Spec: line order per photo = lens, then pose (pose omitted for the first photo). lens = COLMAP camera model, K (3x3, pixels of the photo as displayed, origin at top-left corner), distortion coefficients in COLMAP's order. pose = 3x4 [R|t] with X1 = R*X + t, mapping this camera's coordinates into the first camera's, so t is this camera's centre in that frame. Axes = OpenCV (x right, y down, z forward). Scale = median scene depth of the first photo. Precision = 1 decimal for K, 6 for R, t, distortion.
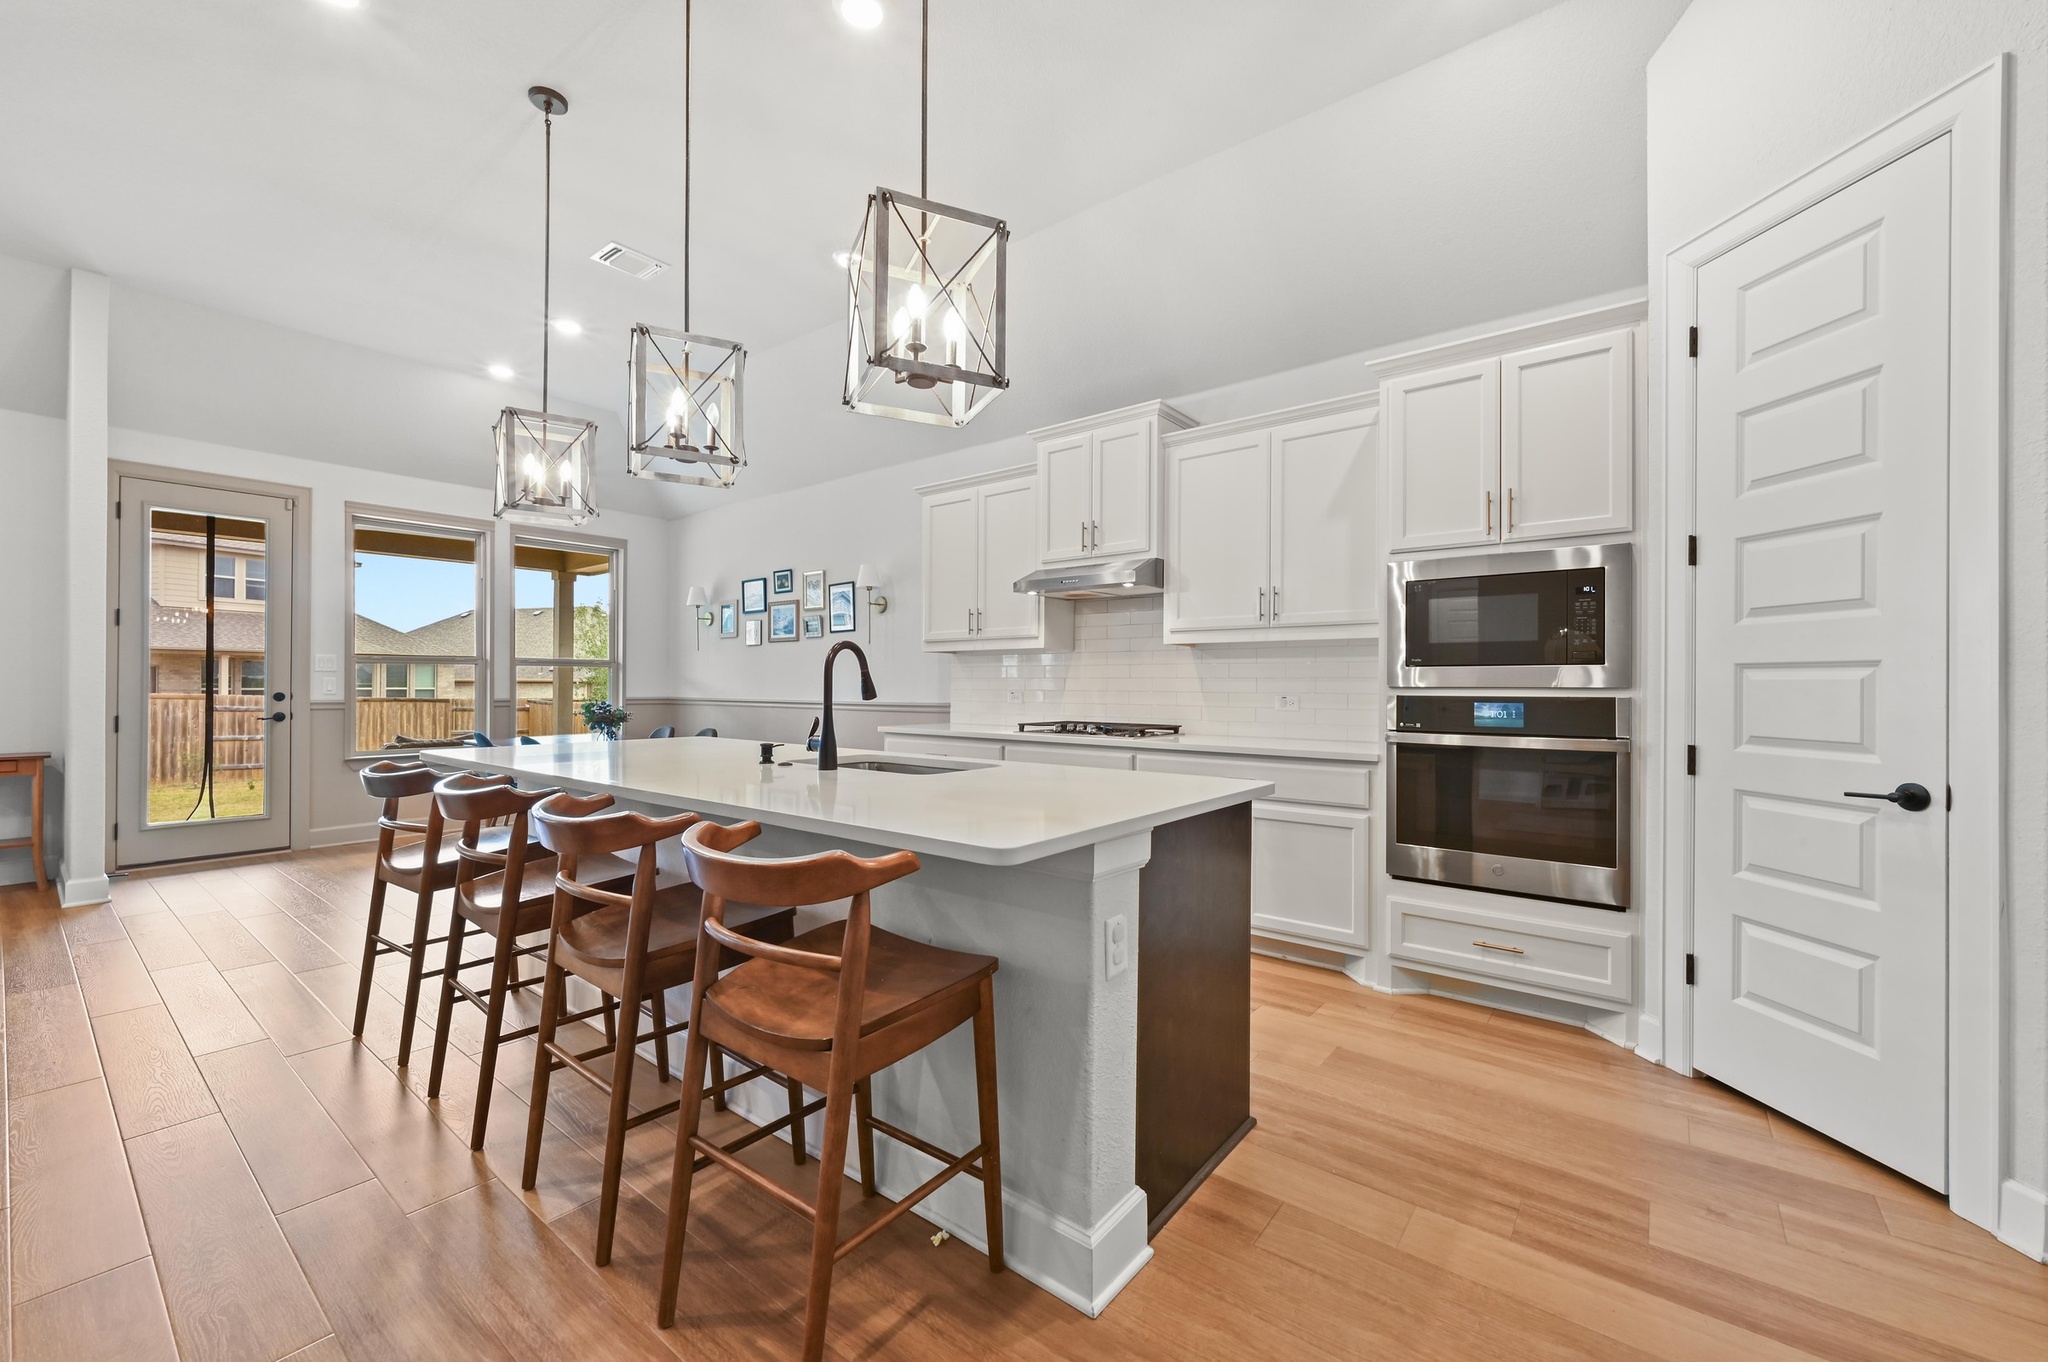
lens RADIAL K [[806.3, 0, 1022.8], [0, 806.3, 680.7], [0, 0, 1]] dist [-0.001801, 0.000866]
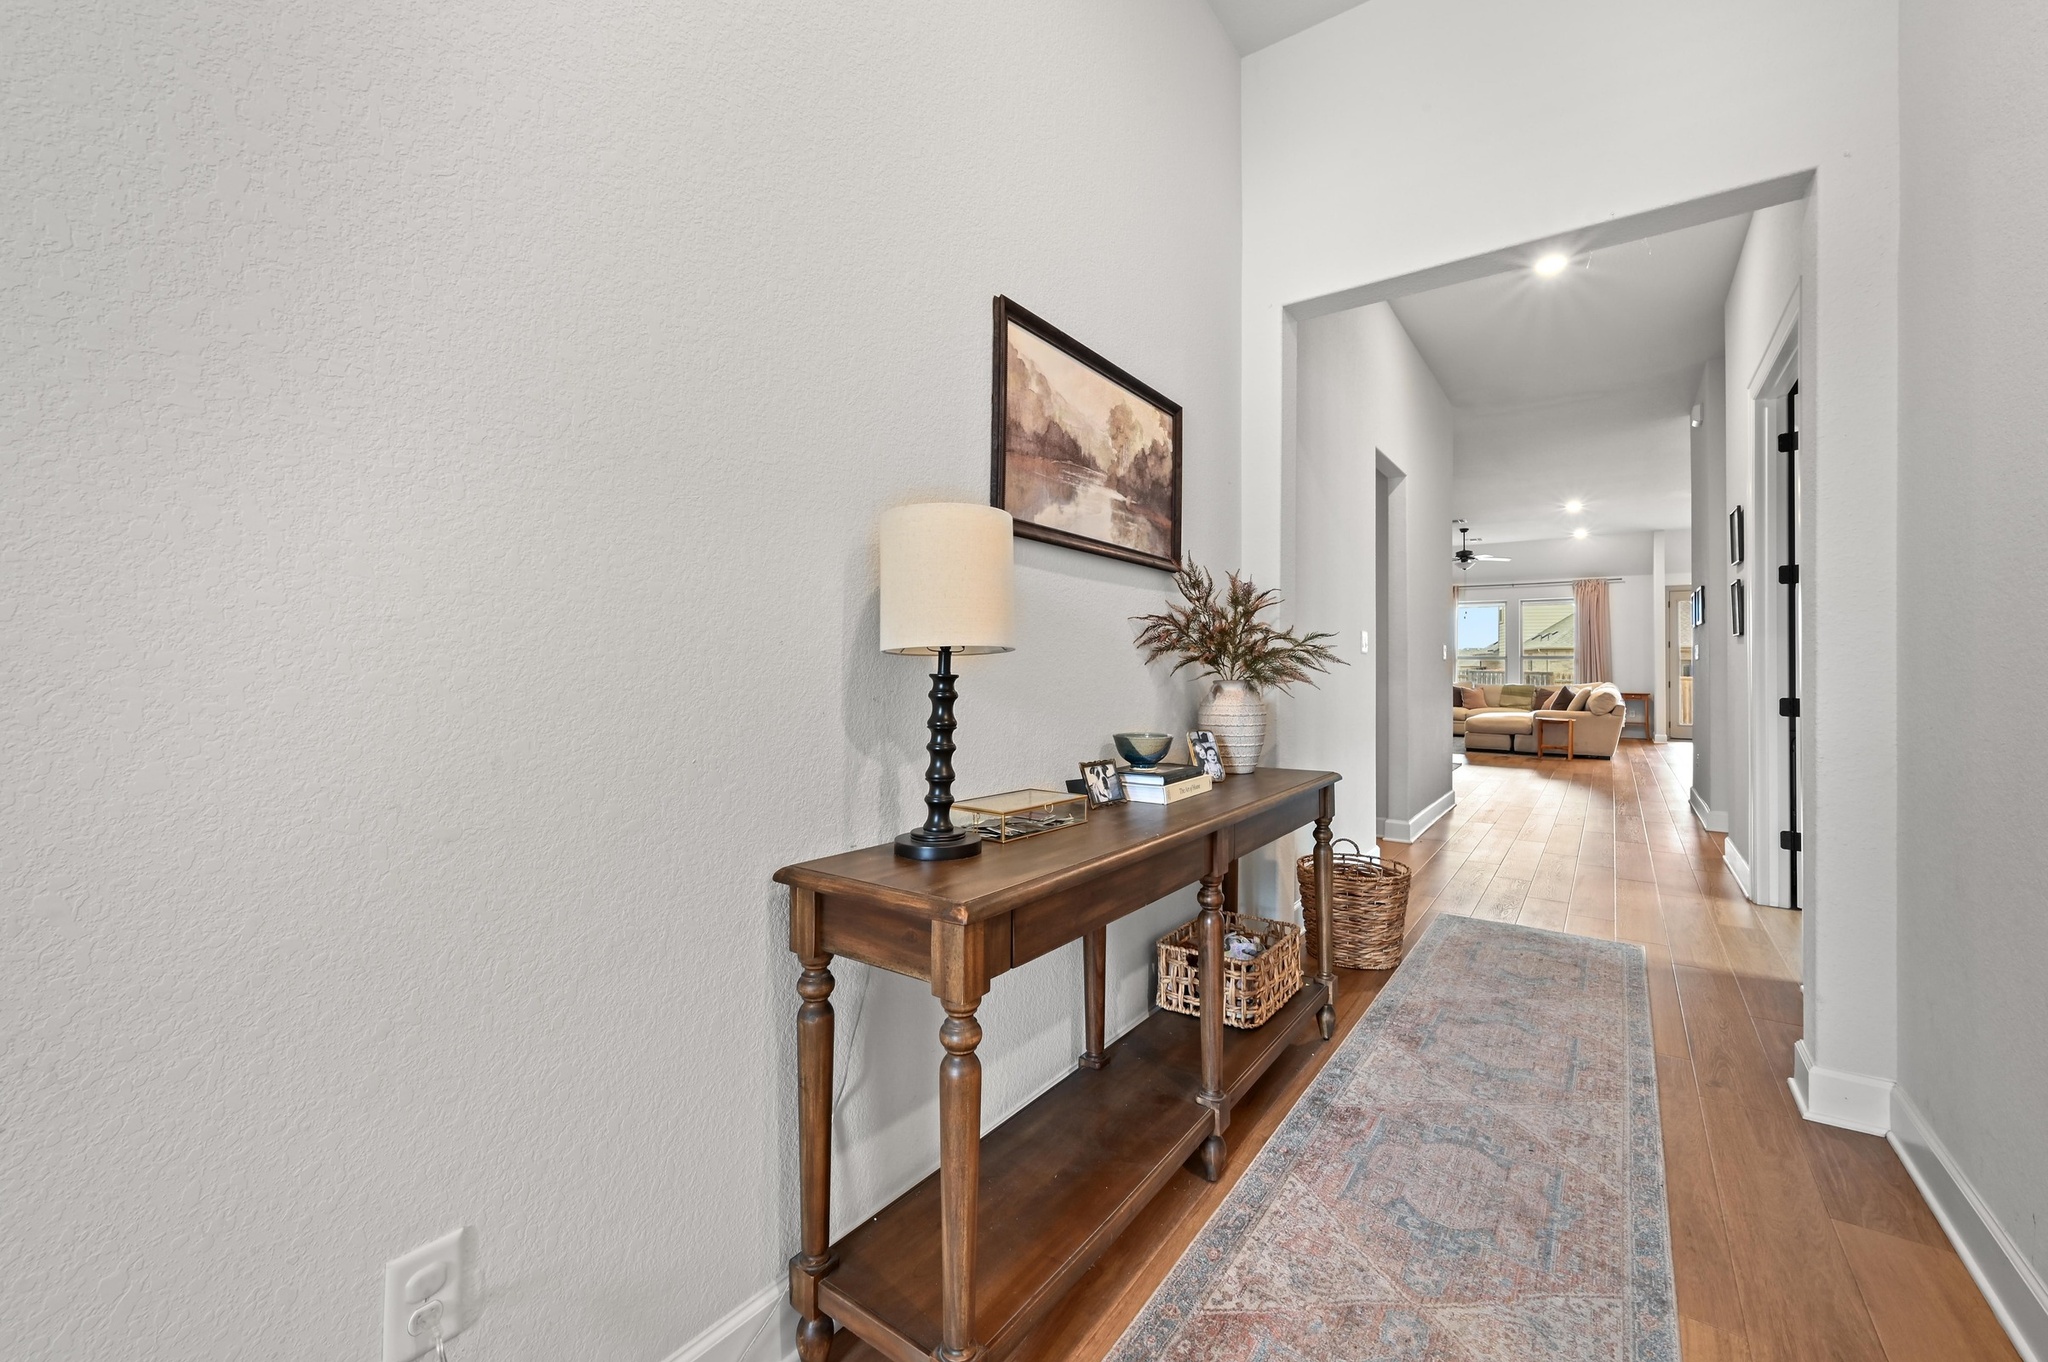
lens RADIAL K [[806.3, 0, 1044.8], [0, 806.3, 653.0], [0, 0, 1]] dist [-0.001801, 0.000866]
pose [[0.062378, -0.021476, -0.997822, 1.808807], [-0.006398, 0.999739, -0.021917, 0.024063], [0.998032, 0.007752, 0.062224, -1.578427]]
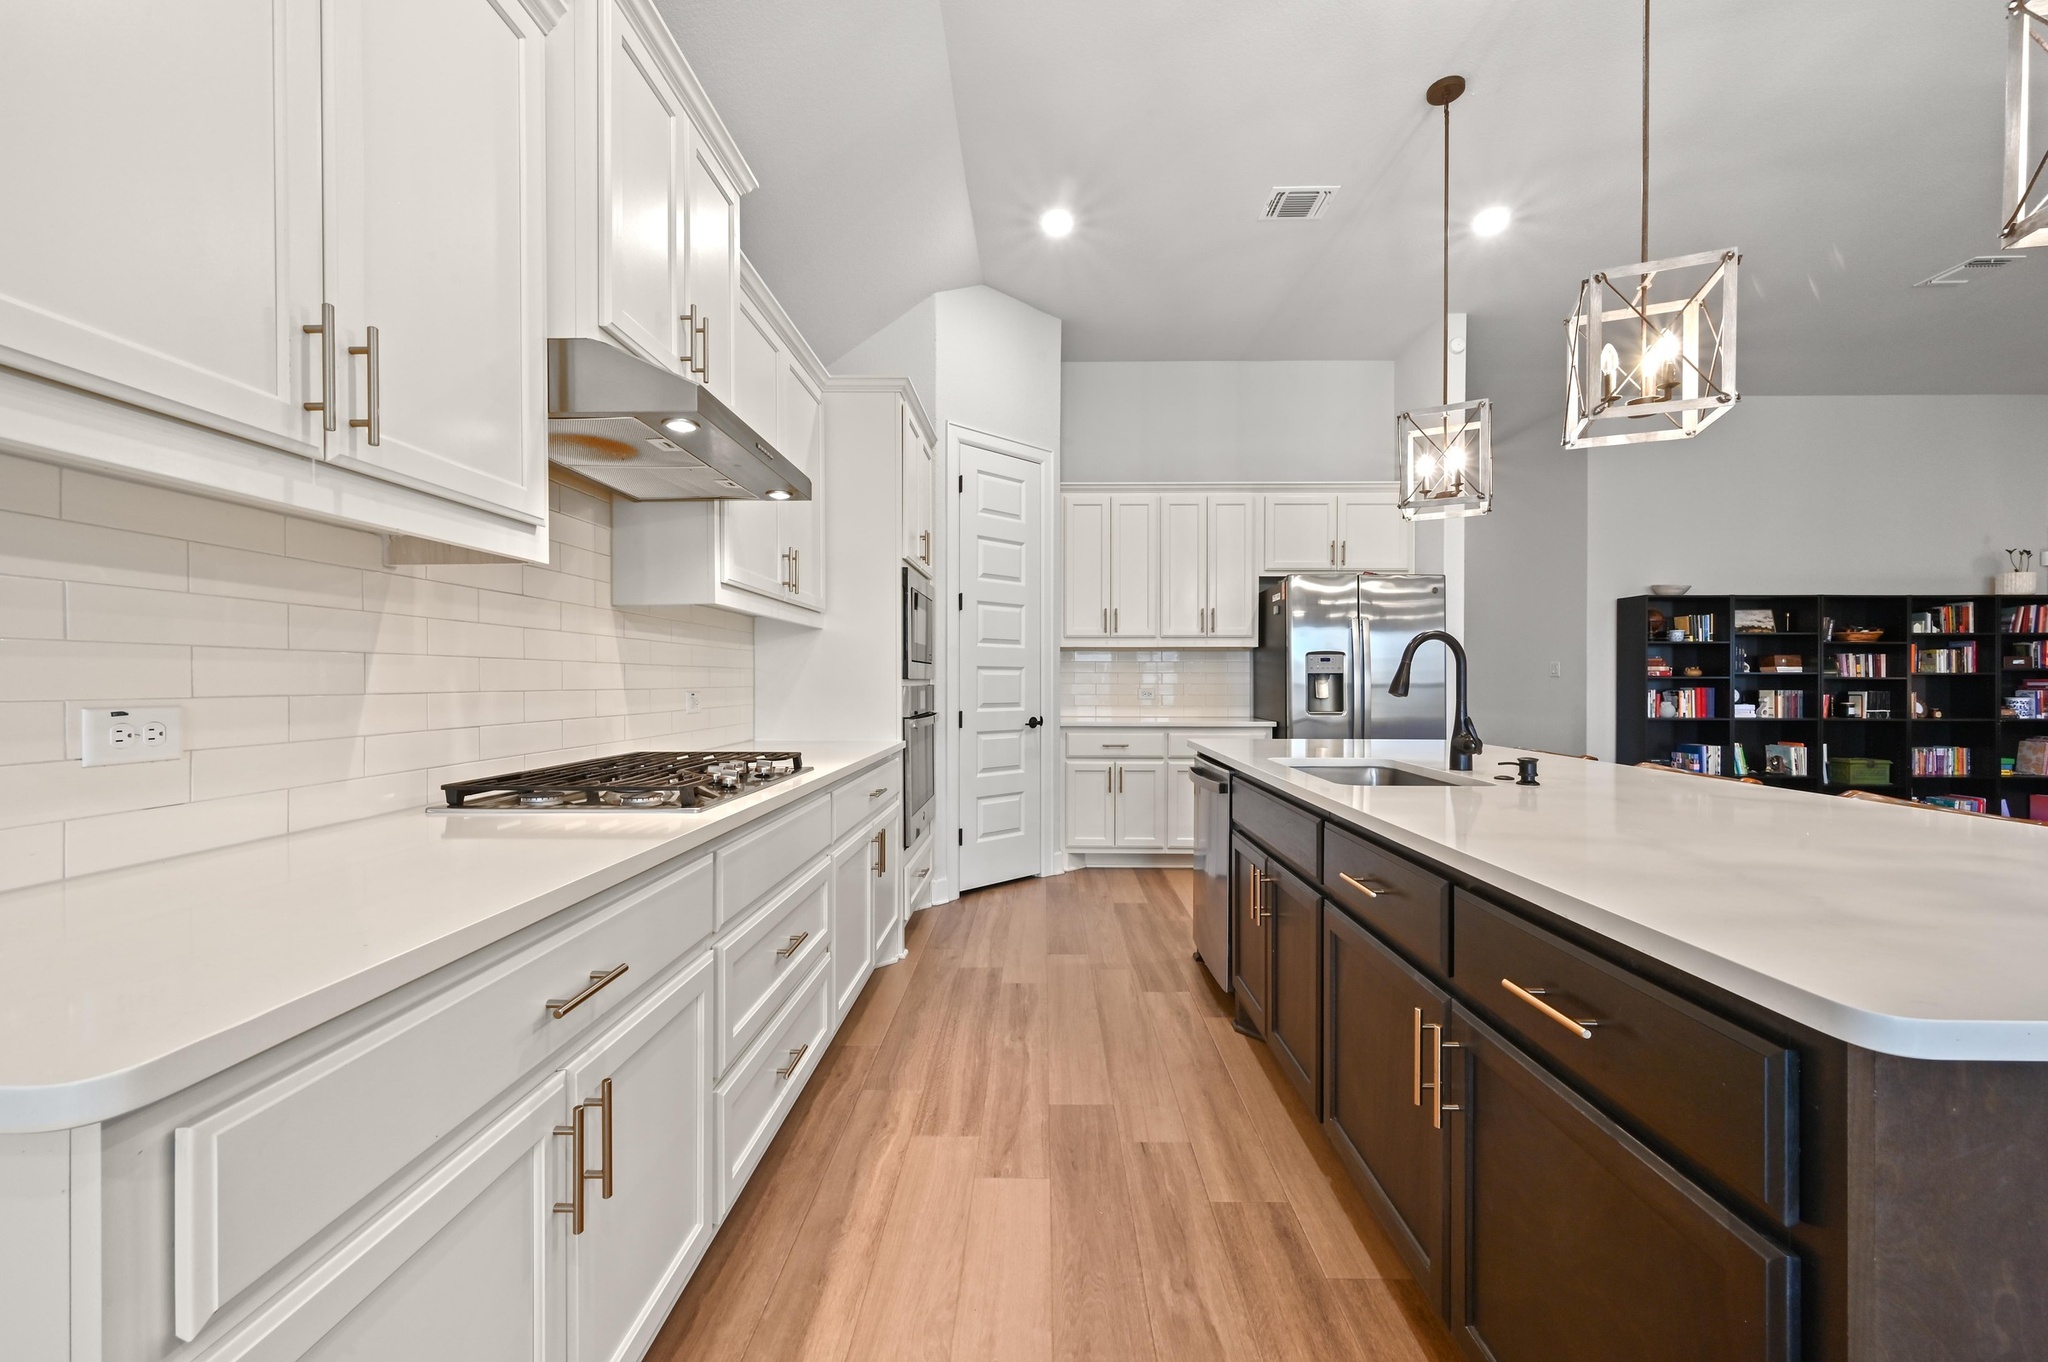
lens RADIAL K [[806.3, 0, 1015.4], [0, 806.3, 683.9], [0, 0, 1]] dist [-0.001801, 0.000866]
pose [[-0.595390, -0.007403, 0.803403, -0.426073], [-0.006691, 0.999969, 0.004255, 0.007026], [-0.803409, -0.002842, -0.595421, 1.241432]]
